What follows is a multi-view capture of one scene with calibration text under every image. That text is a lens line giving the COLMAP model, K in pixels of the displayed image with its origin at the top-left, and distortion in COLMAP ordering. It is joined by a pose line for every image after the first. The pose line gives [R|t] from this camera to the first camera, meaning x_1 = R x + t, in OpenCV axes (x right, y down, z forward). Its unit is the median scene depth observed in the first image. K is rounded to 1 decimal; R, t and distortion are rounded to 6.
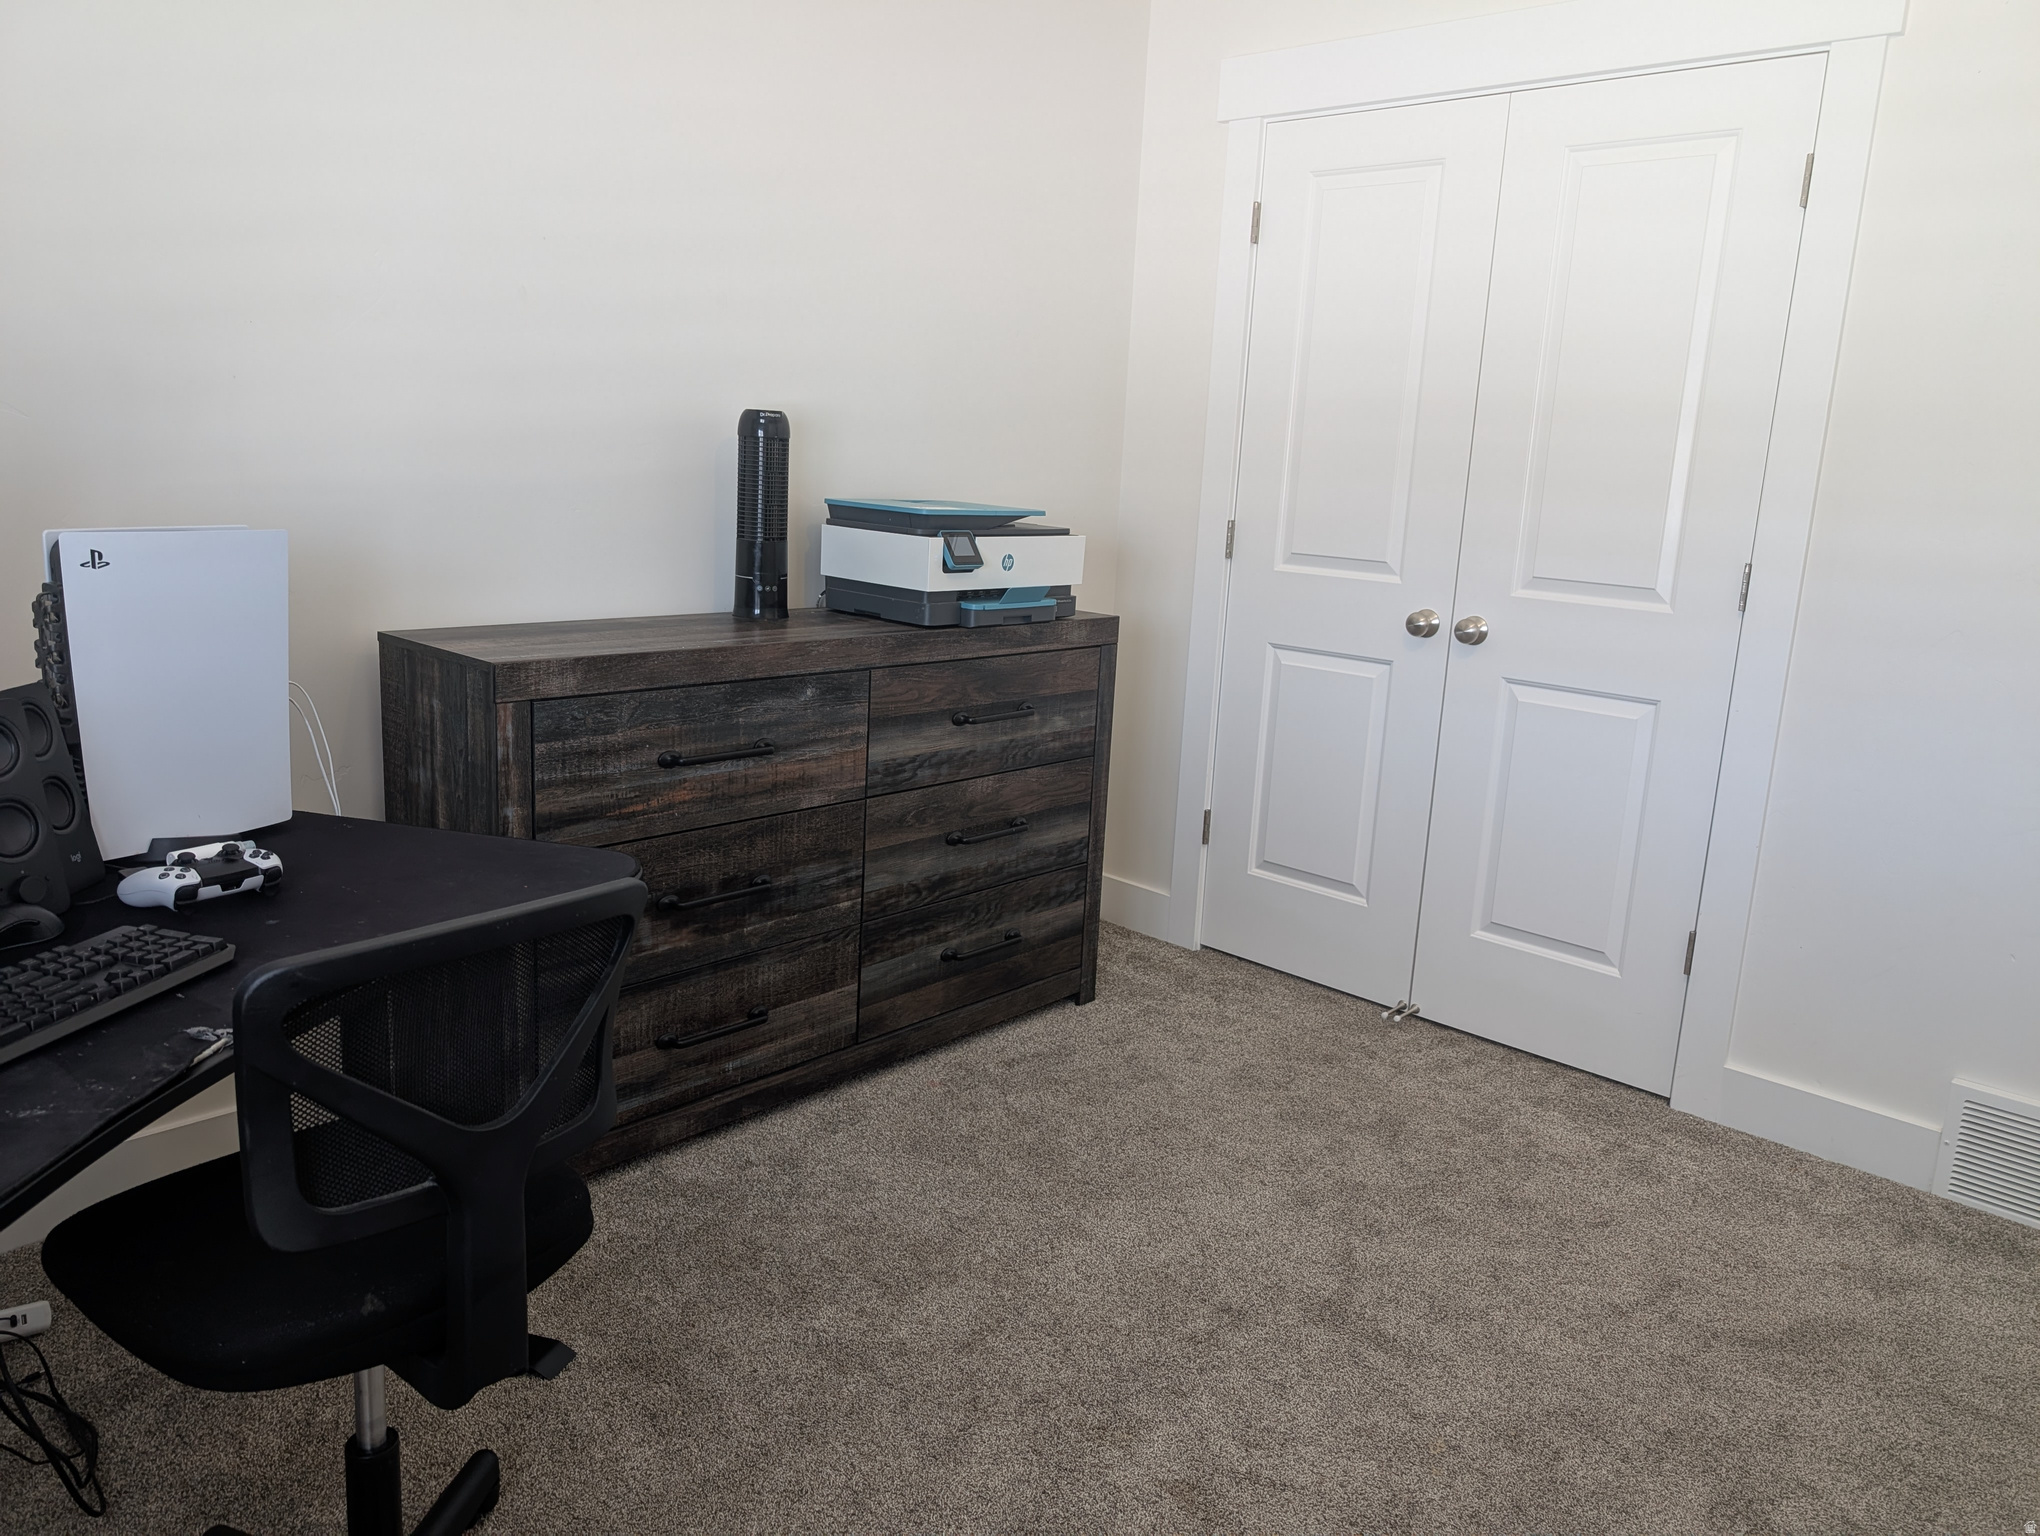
lens RADIAL K [[1454.1, 0, 1020.0], [0, 1454.1, 768.0], [0, 0, 1]] dist [0.022332, -0.030554]
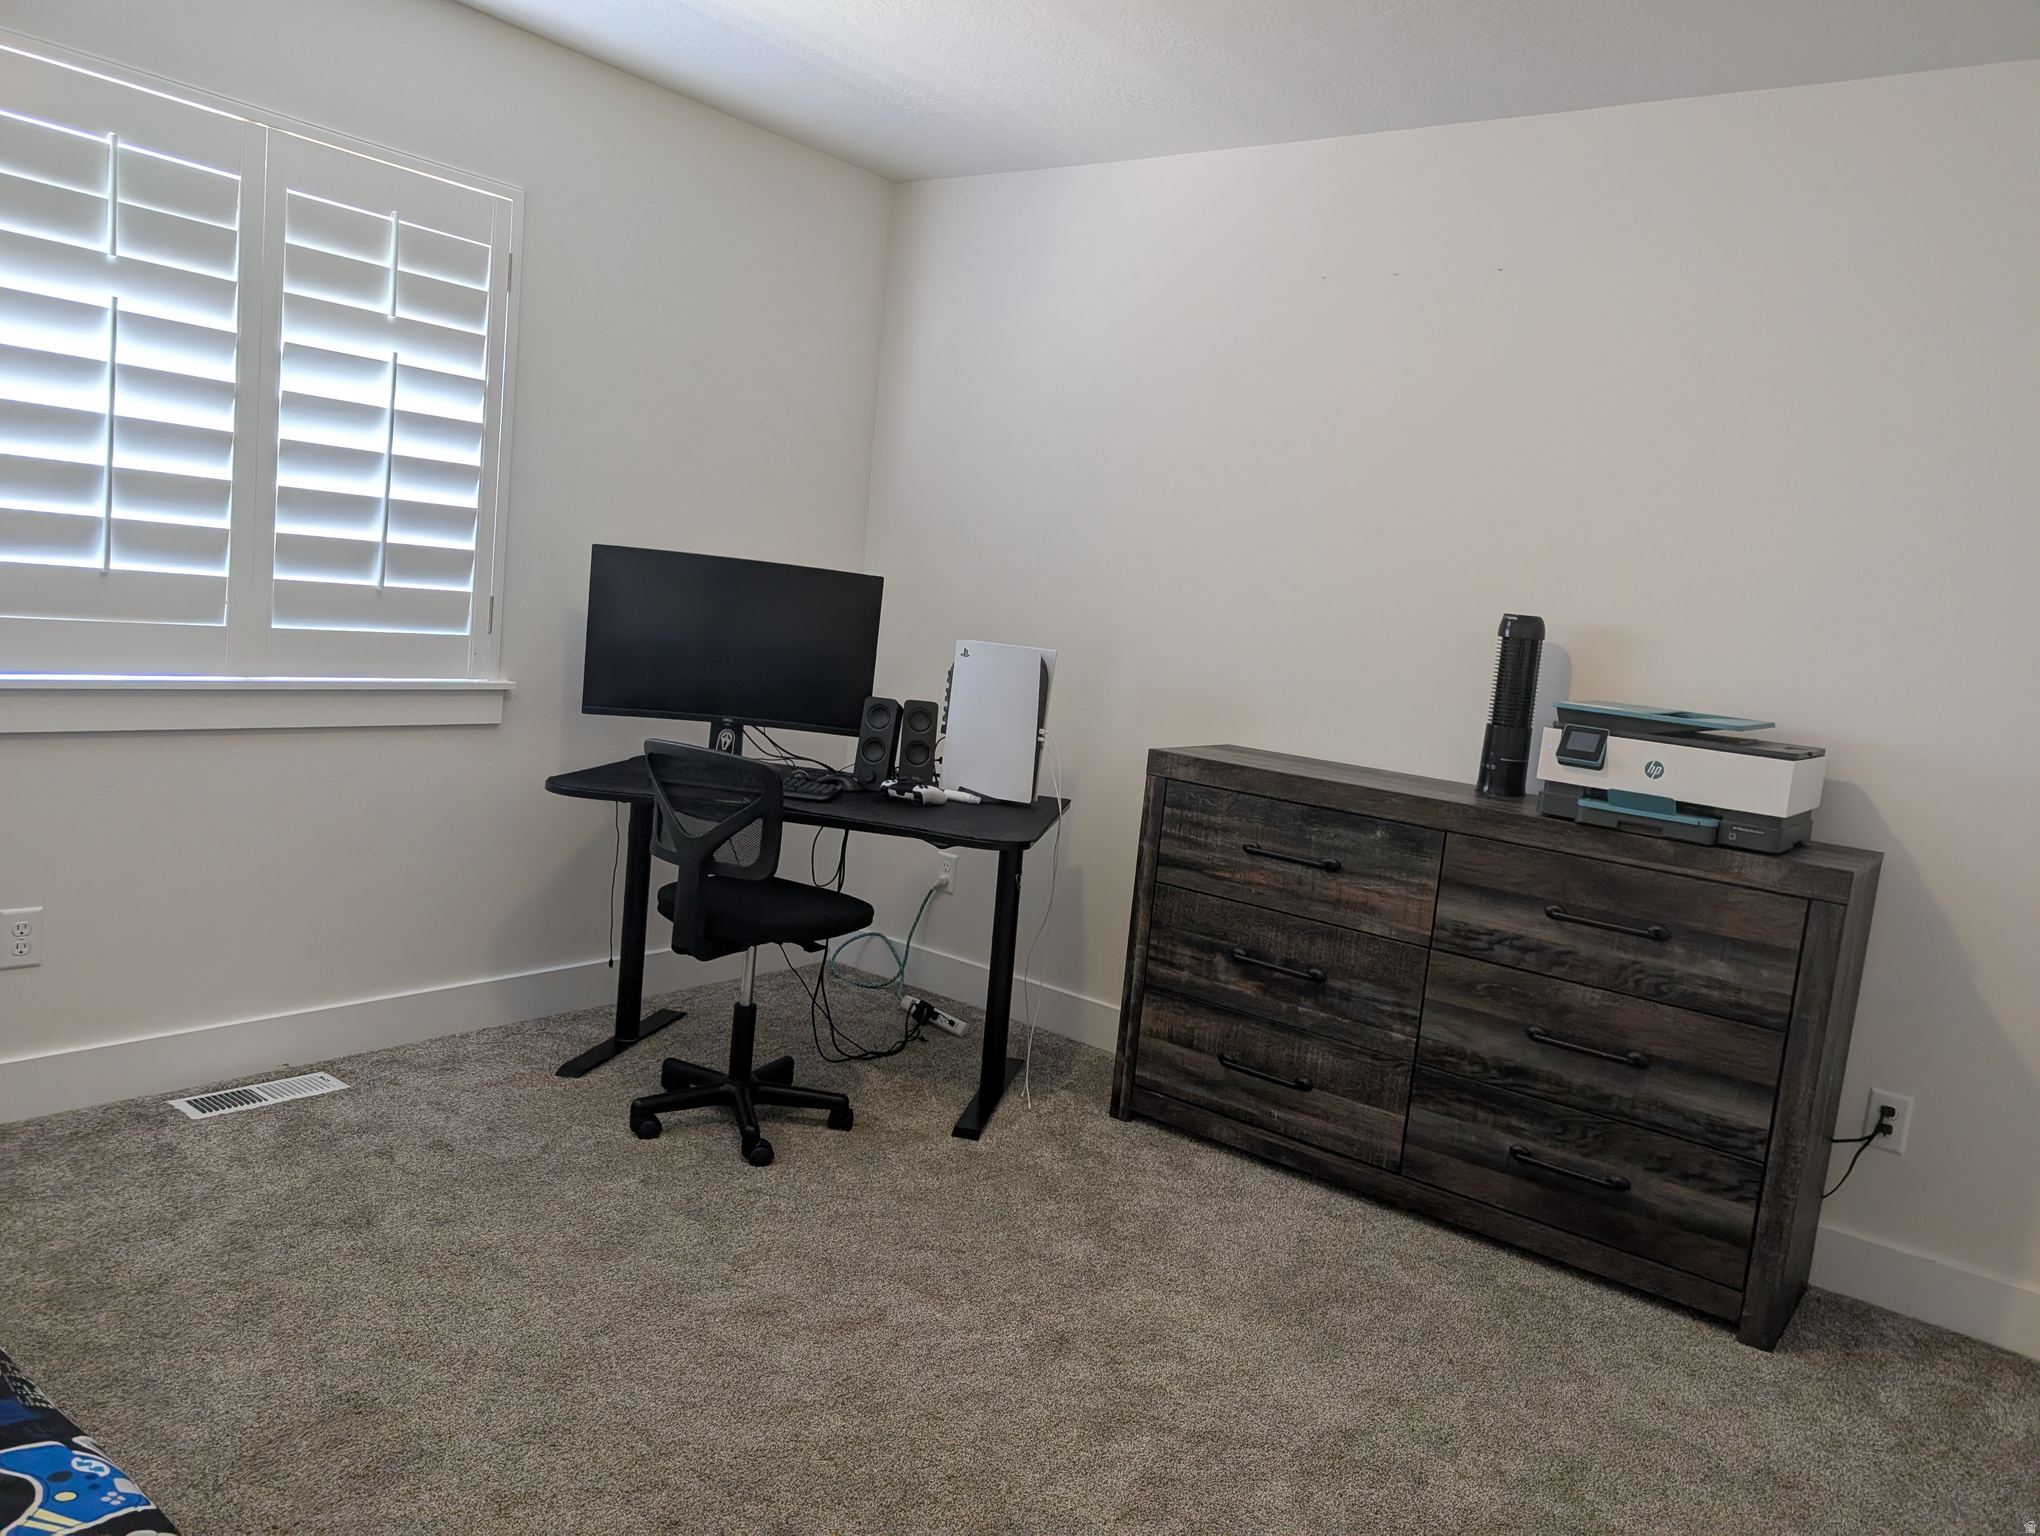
lens RADIAL K [[1454.1, 0, 1020.0], [0, 1454.1, 768.0], [0, 0, 1]] dist [0.022332, -0.030554]
pose [[0.074512, 0.082293, -0.993819, 0.962782], [-0.301148, 0.951917, 0.056244, -0.078000], [0.950662, 0.295096, 0.095712, 0.564293]]
